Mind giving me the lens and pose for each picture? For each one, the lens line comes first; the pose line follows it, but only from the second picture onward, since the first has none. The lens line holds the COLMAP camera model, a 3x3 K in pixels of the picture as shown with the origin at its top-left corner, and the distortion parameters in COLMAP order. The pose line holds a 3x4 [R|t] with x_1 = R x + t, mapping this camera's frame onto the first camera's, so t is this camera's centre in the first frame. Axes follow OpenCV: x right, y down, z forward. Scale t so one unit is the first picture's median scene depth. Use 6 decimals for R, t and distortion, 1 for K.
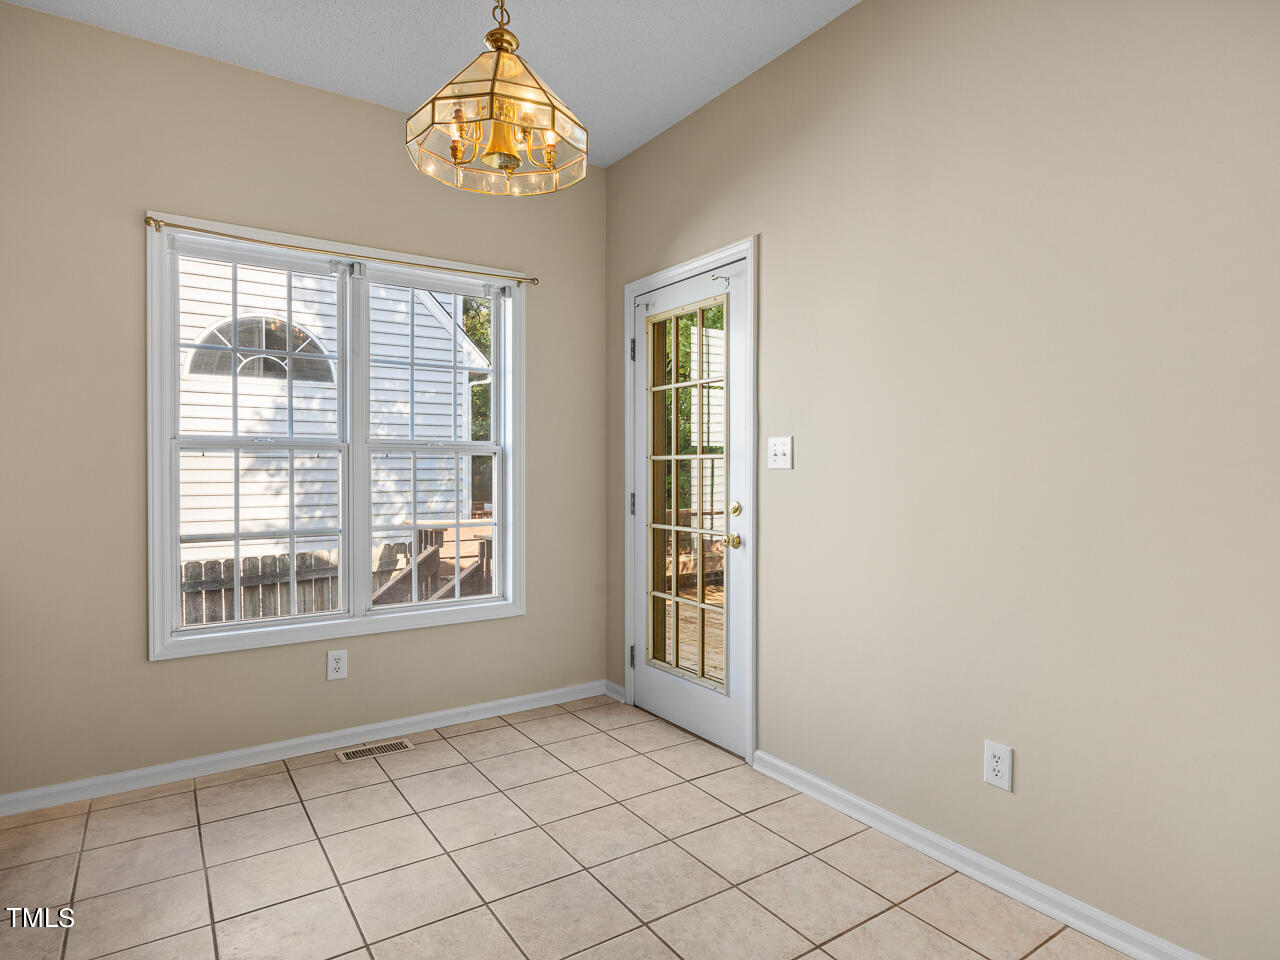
lens RADIAL K [[736.7, 0, 644.6], [0, 736.7, 475.9], [0, 0, 1]] dist [-0.018784, -0.000710]
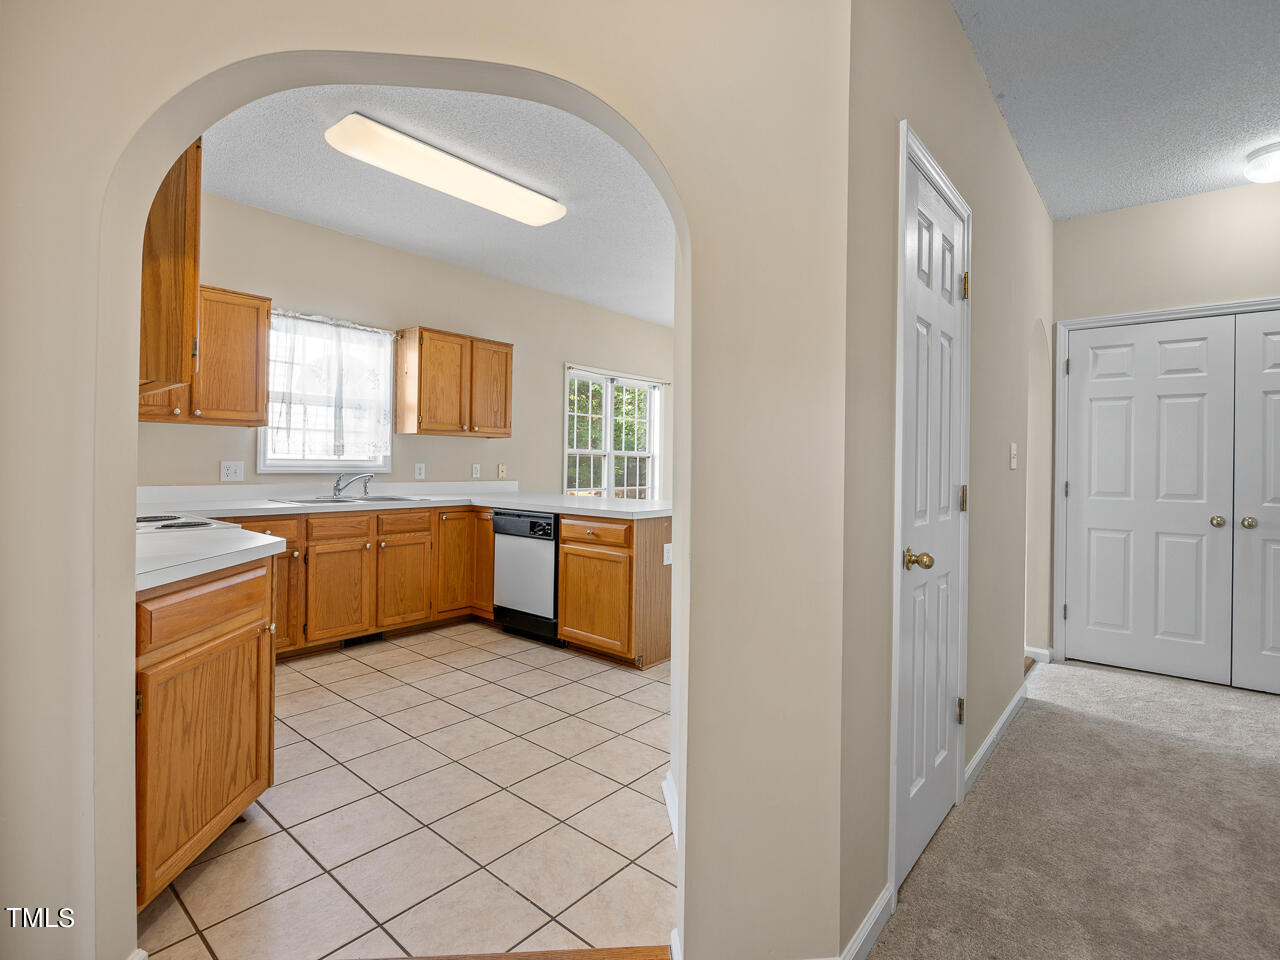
lens RADIAL K [[638.7, 0, 646.6], [0, 638.7, 460.7], [0, 0, 1]] dist [-0.007331, -0.001314]
pose [[0.963211, 0.010903, 0.268524, -0.762916], [-0.008063, 0.999899, -0.011674, 0.004366], [-0.268624, 0.009080, 0.963202, -0.943073]]
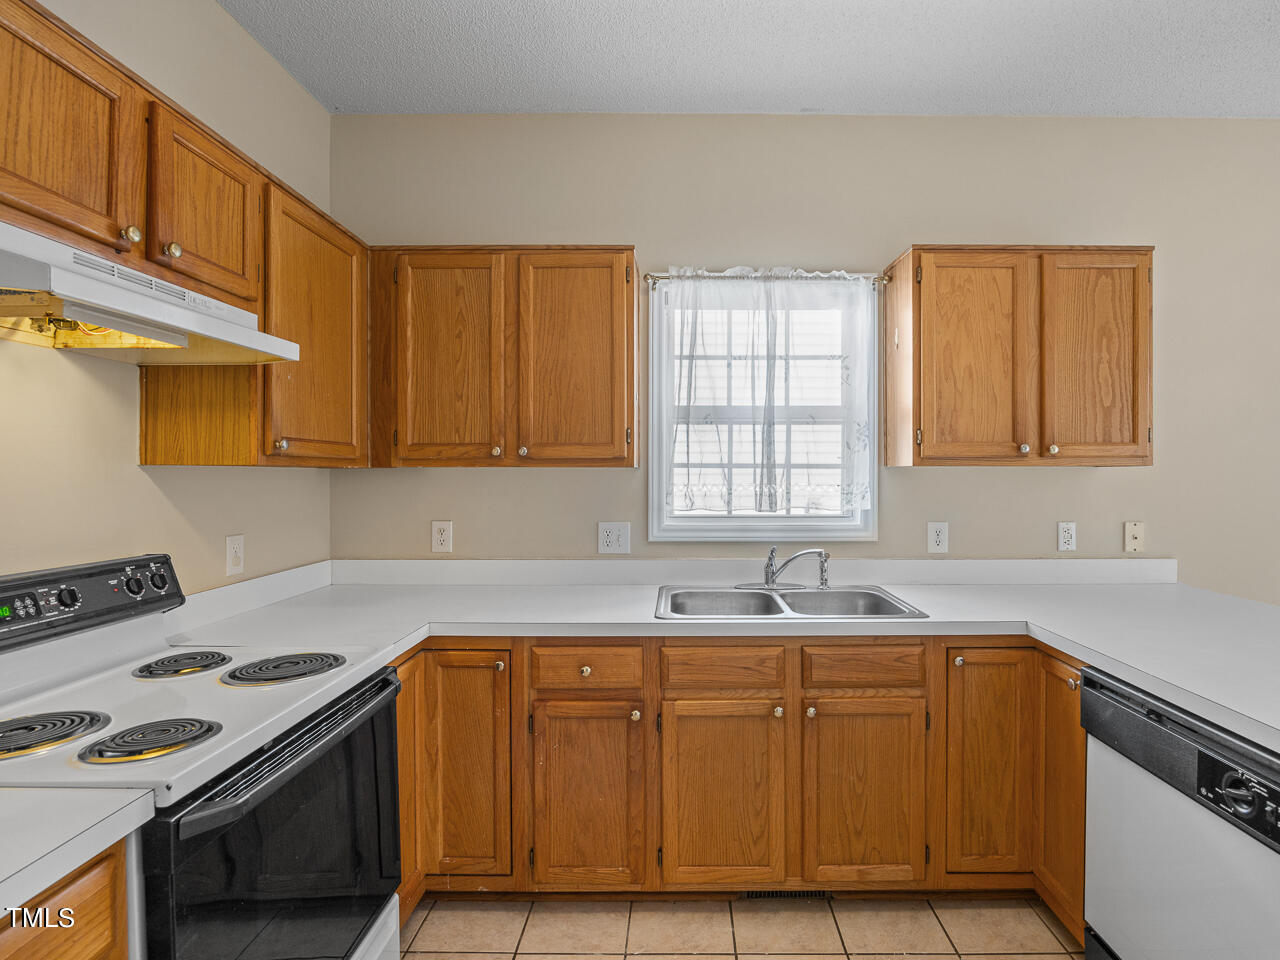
lens RADIAL K [[669.2, 0, 671.6], [0, 669.2, 473.7], [0, 0, 1]] dist [-0.016961, 0.002660]
pose [[0.821574, -0.003802, -0.570089, -0.685707], [-0.000327, 0.999974, -0.007139, -0.050449], [0.570101, 0.006052, 0.821552, -0.249425]]
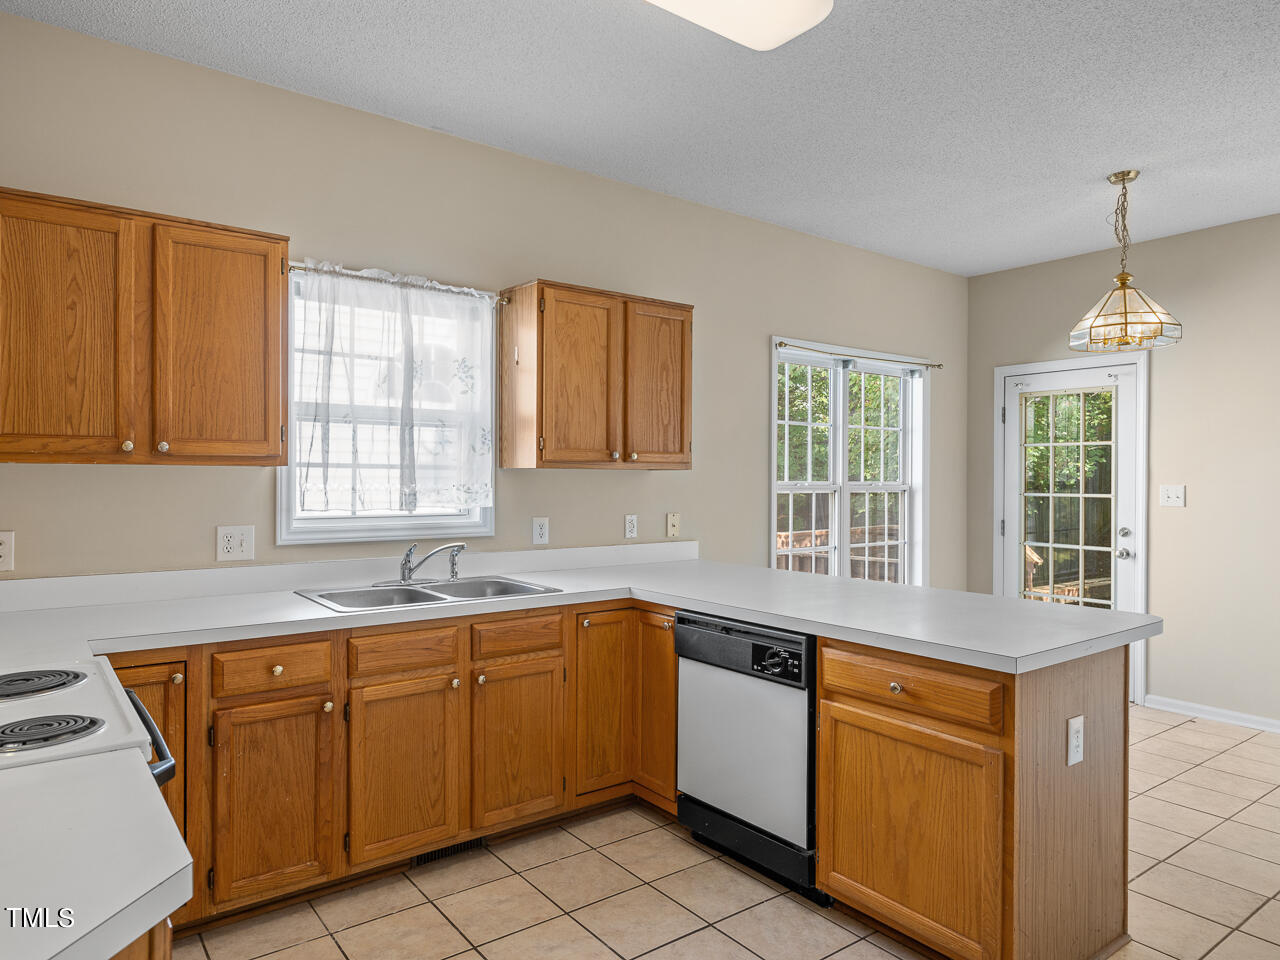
lens RADIAL K [[832.8, 0, 619.3], [0, 832.8, 479.2], [0, 0, 1]] dist [0.001447, -0.002170]
pose [[0.999298, 0.000164, 0.037454, -0.805153], [0.000049, 0.999984, -0.005702, -0.044524], [-0.037455, 0.005700, 0.999282, -0.534478]]
